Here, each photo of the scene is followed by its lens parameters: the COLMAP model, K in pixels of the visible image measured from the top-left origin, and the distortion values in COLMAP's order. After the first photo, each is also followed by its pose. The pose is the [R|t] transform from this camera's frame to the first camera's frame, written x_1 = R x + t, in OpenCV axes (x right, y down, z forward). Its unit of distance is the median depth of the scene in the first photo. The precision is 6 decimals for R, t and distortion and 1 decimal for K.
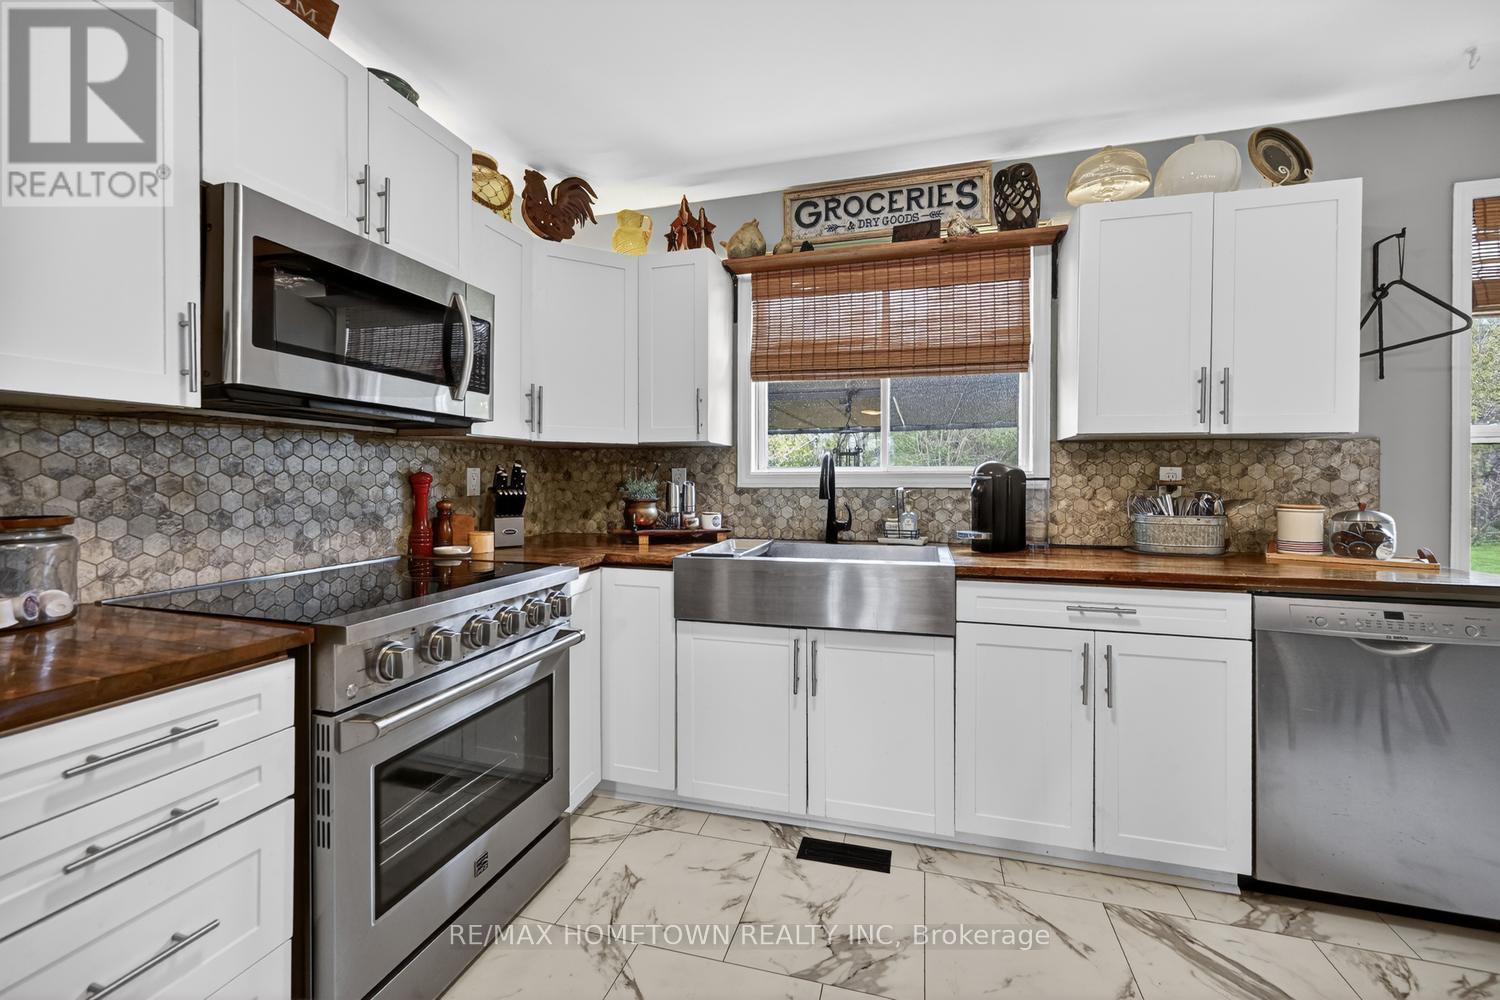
lens RADIAL K [[596.1, 0, 755.0], [0, 596.1, 482.0], [0, 0, 1]] dist [0.000803, -0.000369]
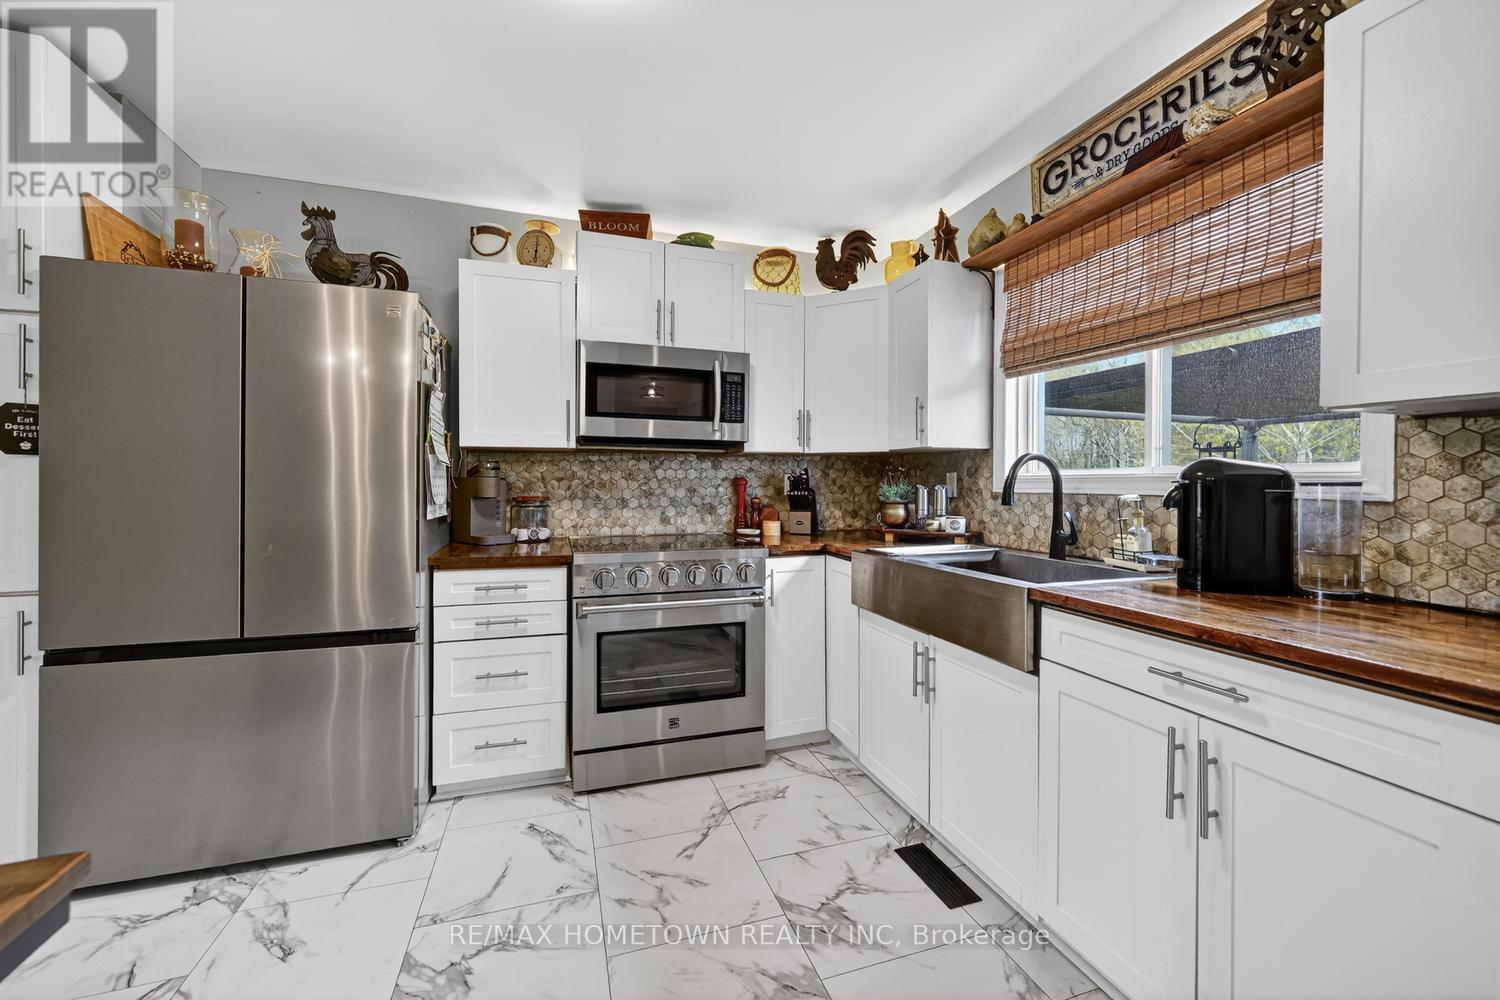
lens RADIAL K [[596.1, 0, 754.4], [0, 596.1, 484.6], [0, 0, 1]] dist [0.000803, -0.000369]
pose [[0.568353, 0.004617, -0.822772, 0.654248], [-0.008155, 0.999967, -0.000022, 0.000437], [0.822745, 0.006722, 0.568371, 0.178419]]
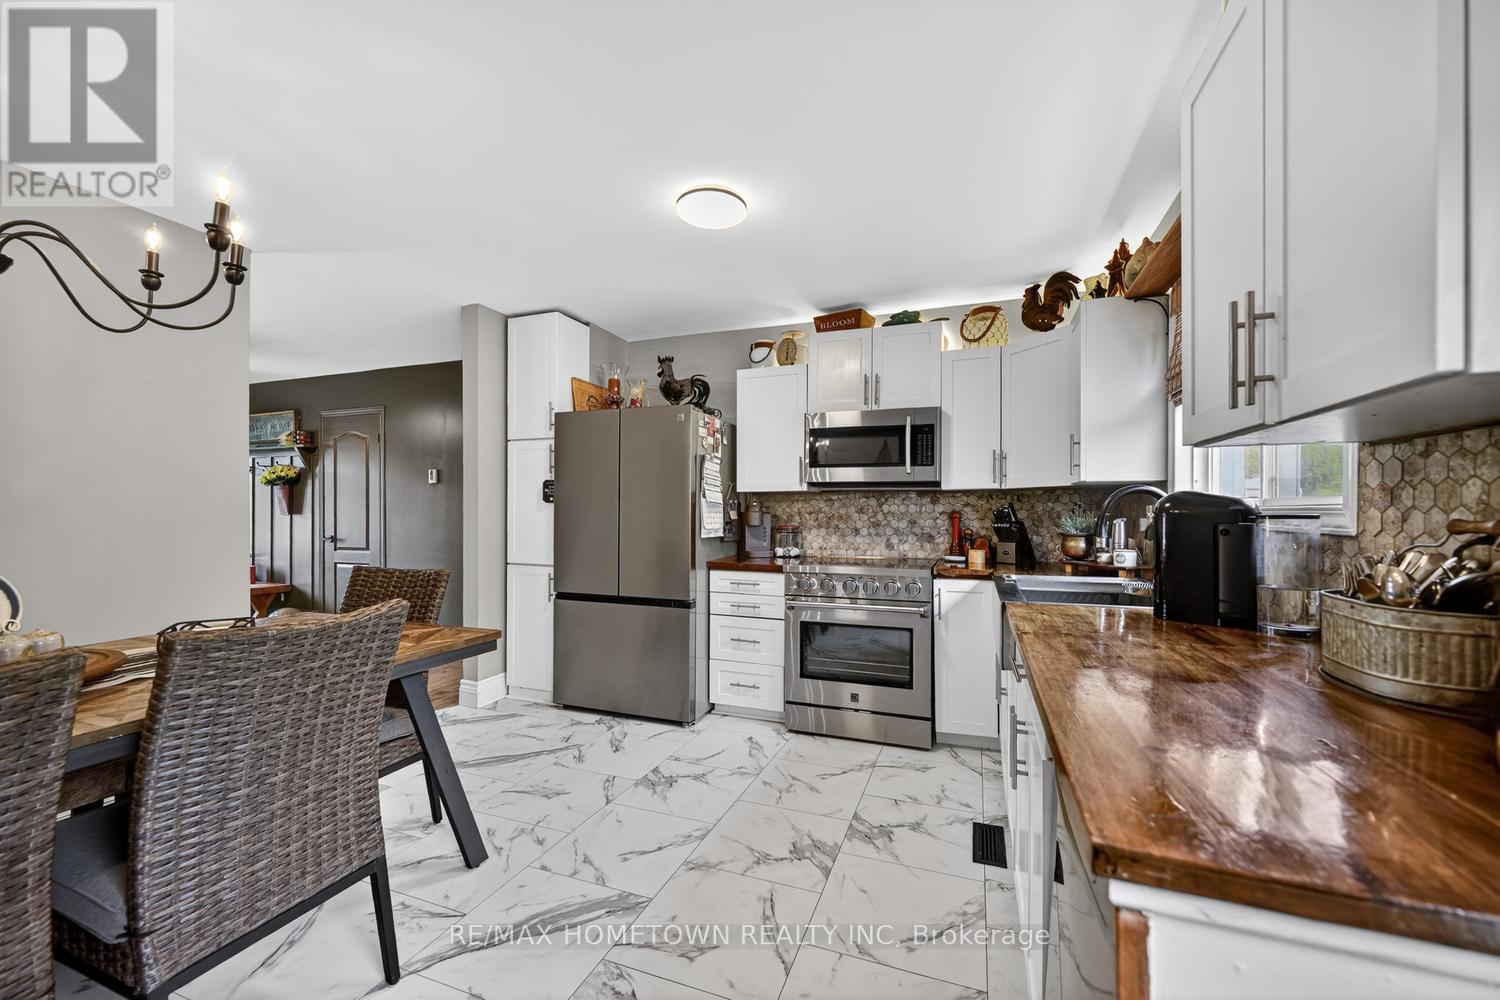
lens RADIAL K [[596.1, 0, 754.7], [0, 596.1, 512.2], [0, 0, 1]] dist [0.000803, -0.000369]
pose [[-0.075011, -0.004418, -0.997173, 1.126634], [-0.008943, 0.999953, -0.003757, -0.002422], [0.997143, 0.008636, -0.075047, 0.537422]]
